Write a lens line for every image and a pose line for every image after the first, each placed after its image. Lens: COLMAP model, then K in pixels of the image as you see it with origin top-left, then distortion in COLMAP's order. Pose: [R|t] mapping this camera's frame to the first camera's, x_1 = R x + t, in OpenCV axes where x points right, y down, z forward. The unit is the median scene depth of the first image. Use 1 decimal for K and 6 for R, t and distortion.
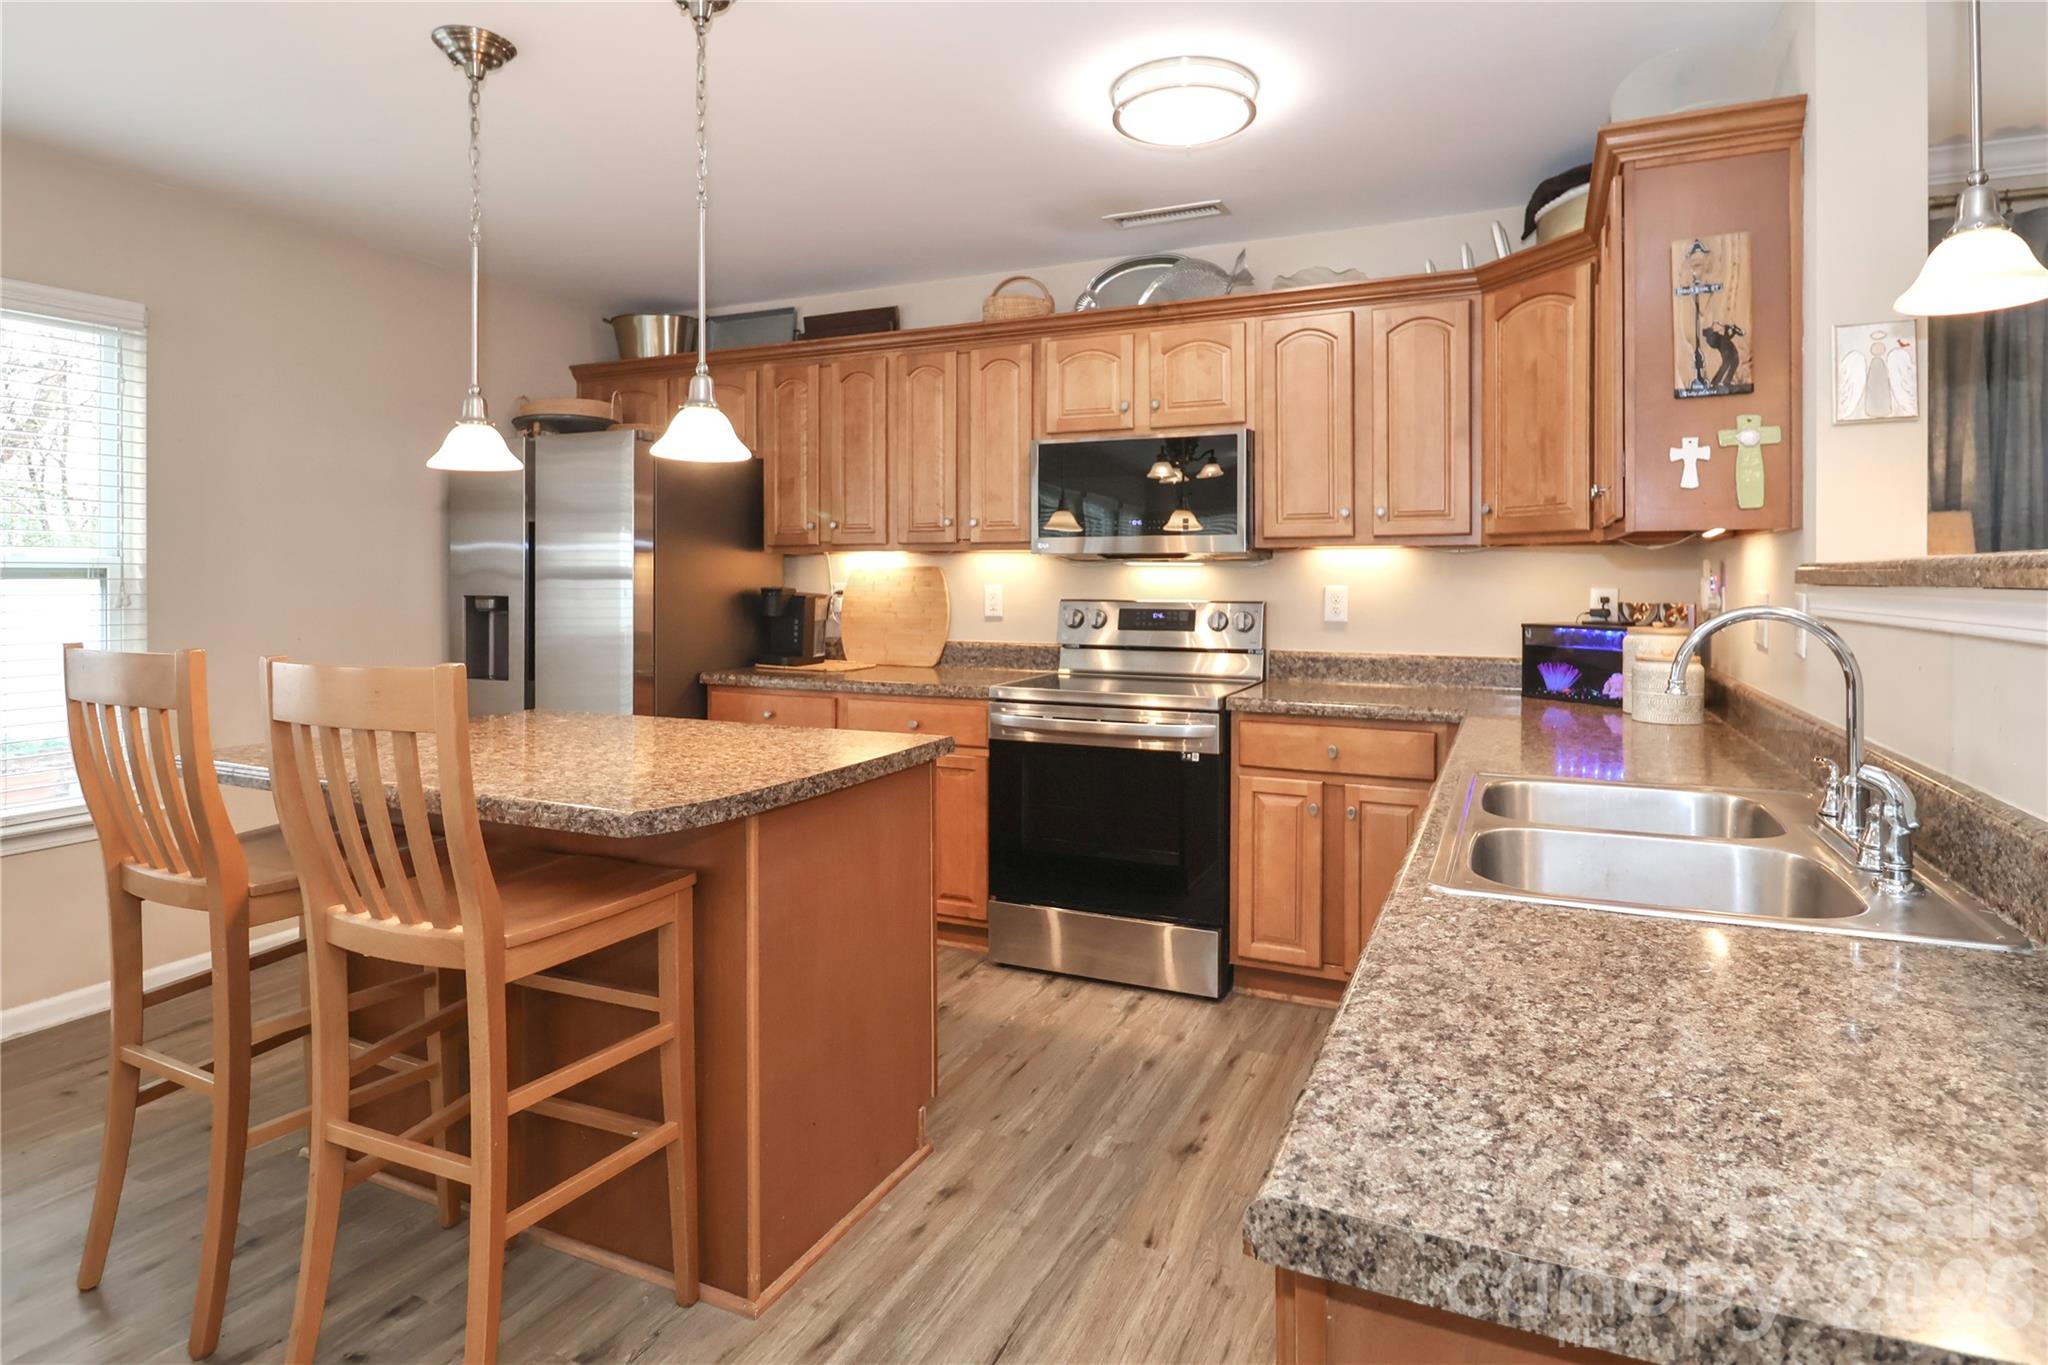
lens RADIAL K [[1113.3, 0, 1028.5], [0, 1113.3, 588.3], [0, 0, 1]] dist [0.002856, 0.000745]
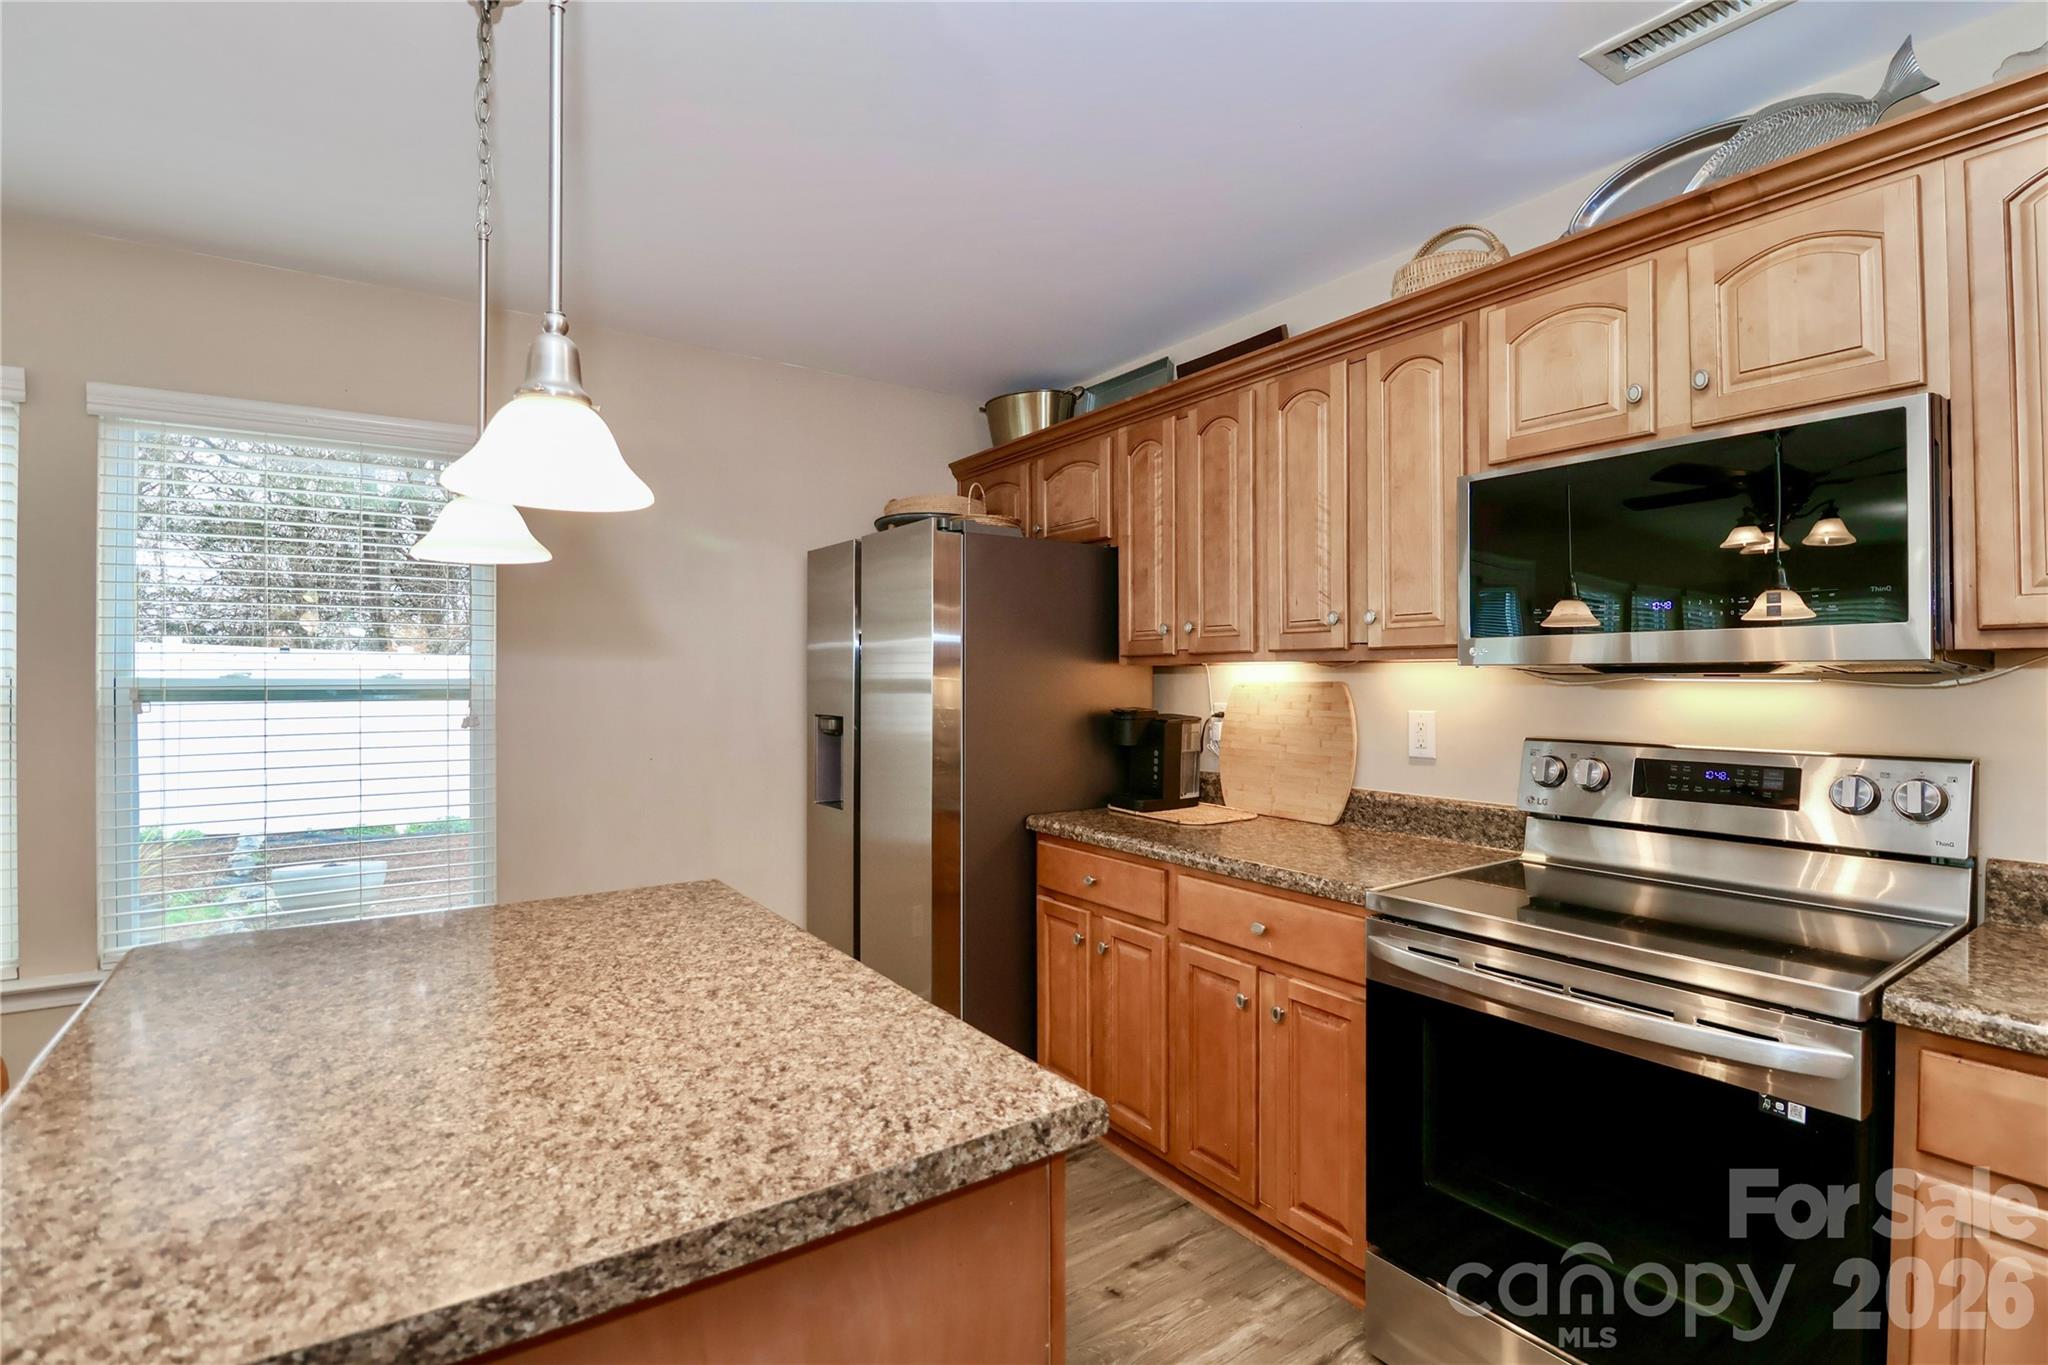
lens RADIAL K [[970.6, 0, 1035.6], [0, 970.6, 677.2], [0, 0, 1]] dist [0.002972, -0.013633]
pose [[0.865007, -0.003509, -0.501747, 0.065251], [-0.000963, 0.999962, -0.008654, -0.018917], [0.501758, 0.007969, 0.864971, 0.413072]]
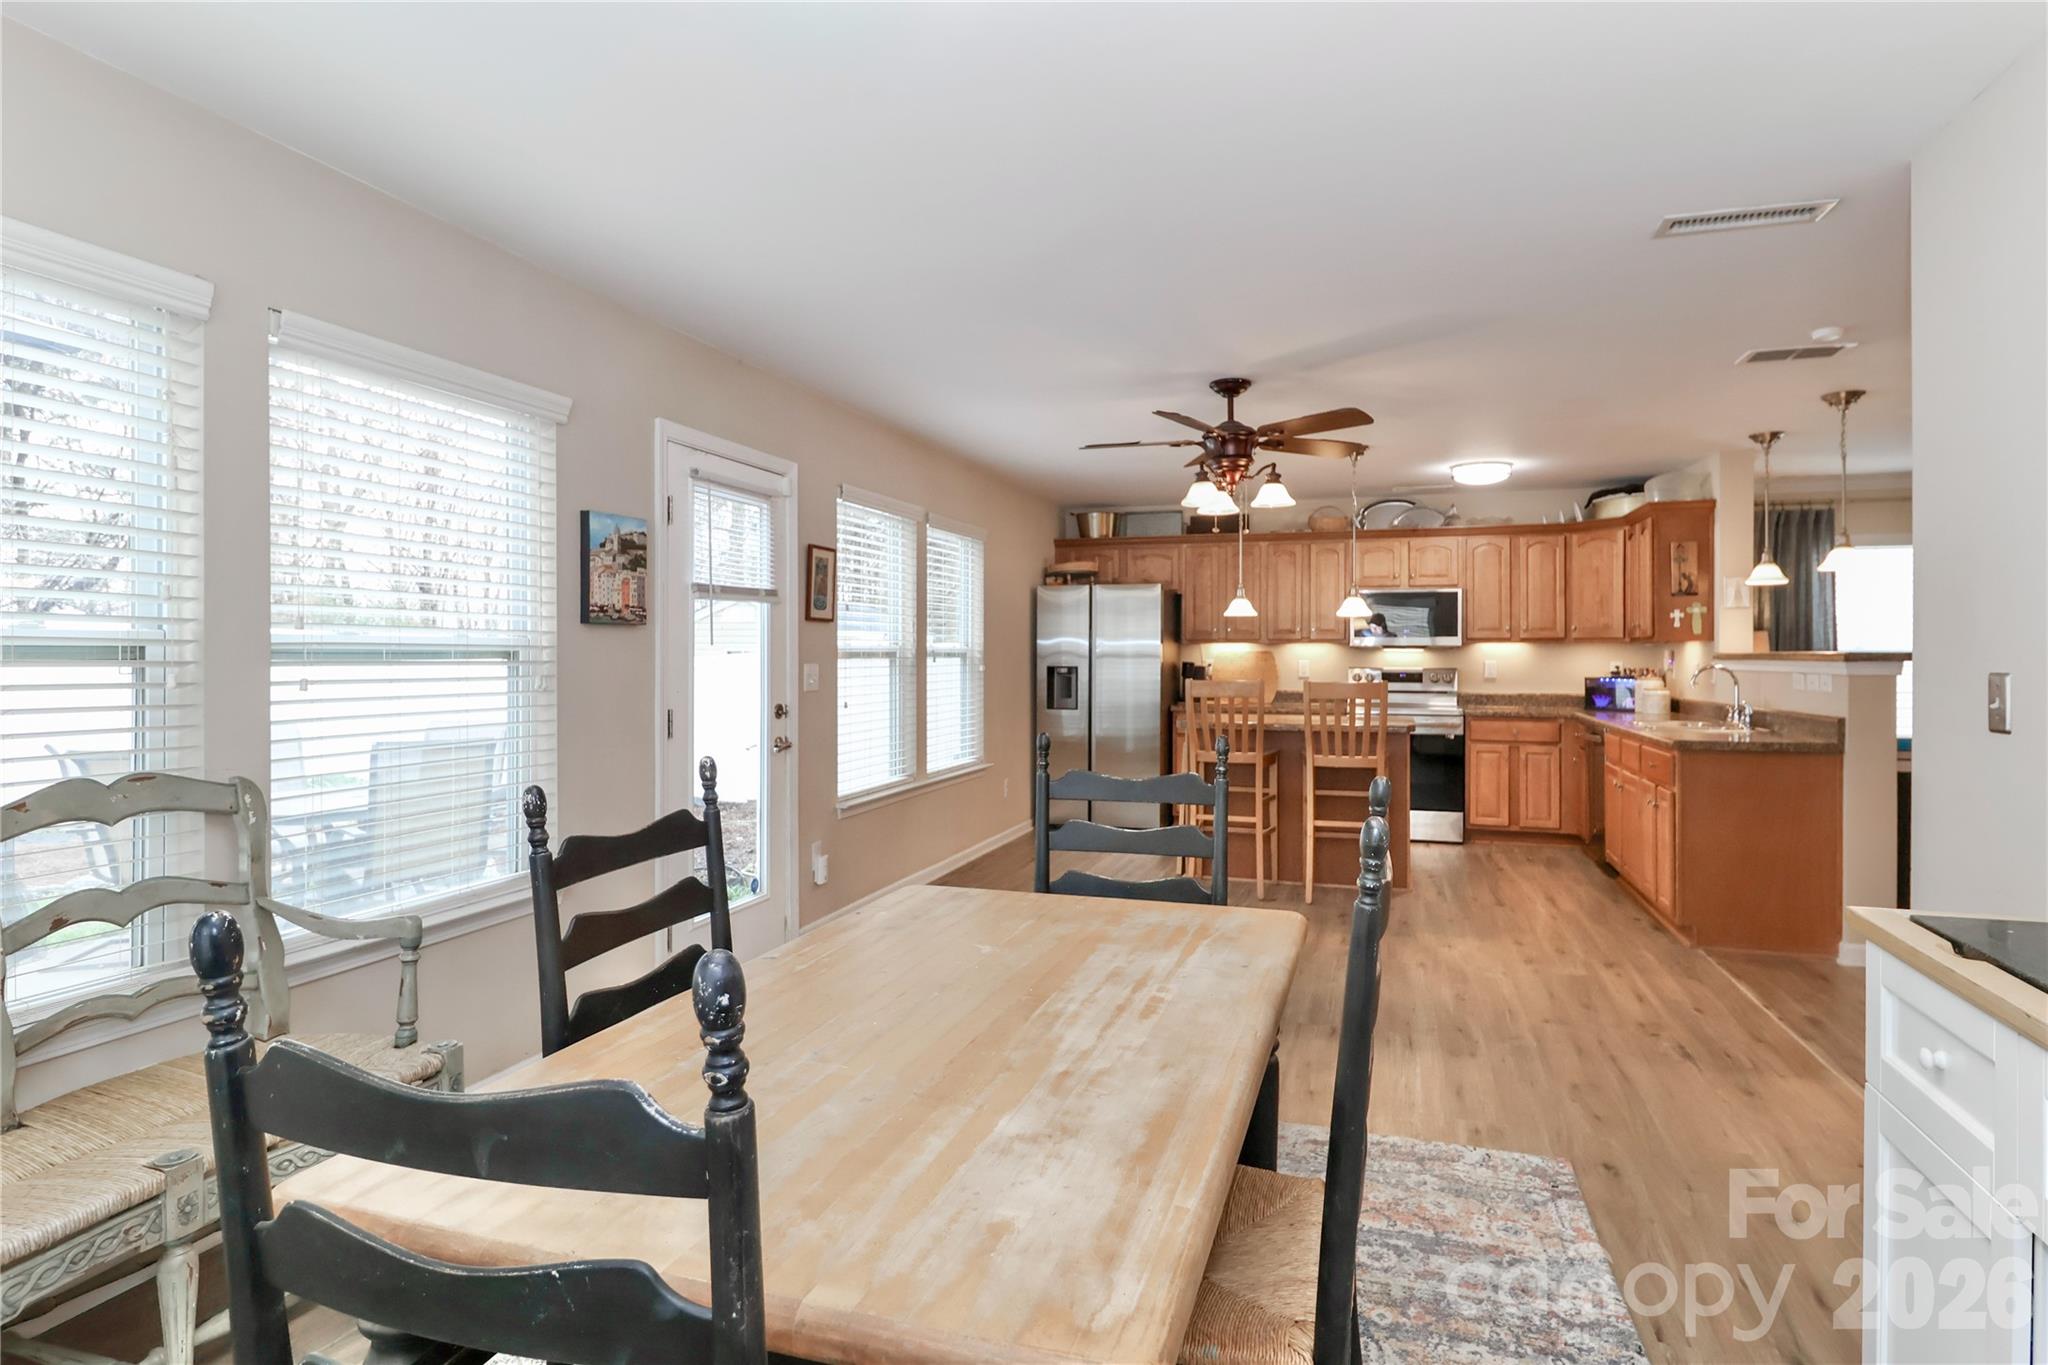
lens RADIAL K [[1090.5, 0, 1021.7], [0, 1090.5, 653.7], [0, 0, 1]] dist [0.001017, -0.000539]
pose [[0.995476, 0.002665, 0.094980, -0.766648], [-0.001719, 0.999948, -0.010048, 0.005745], [-0.095002, 0.009840, 0.995428, -0.928702]]
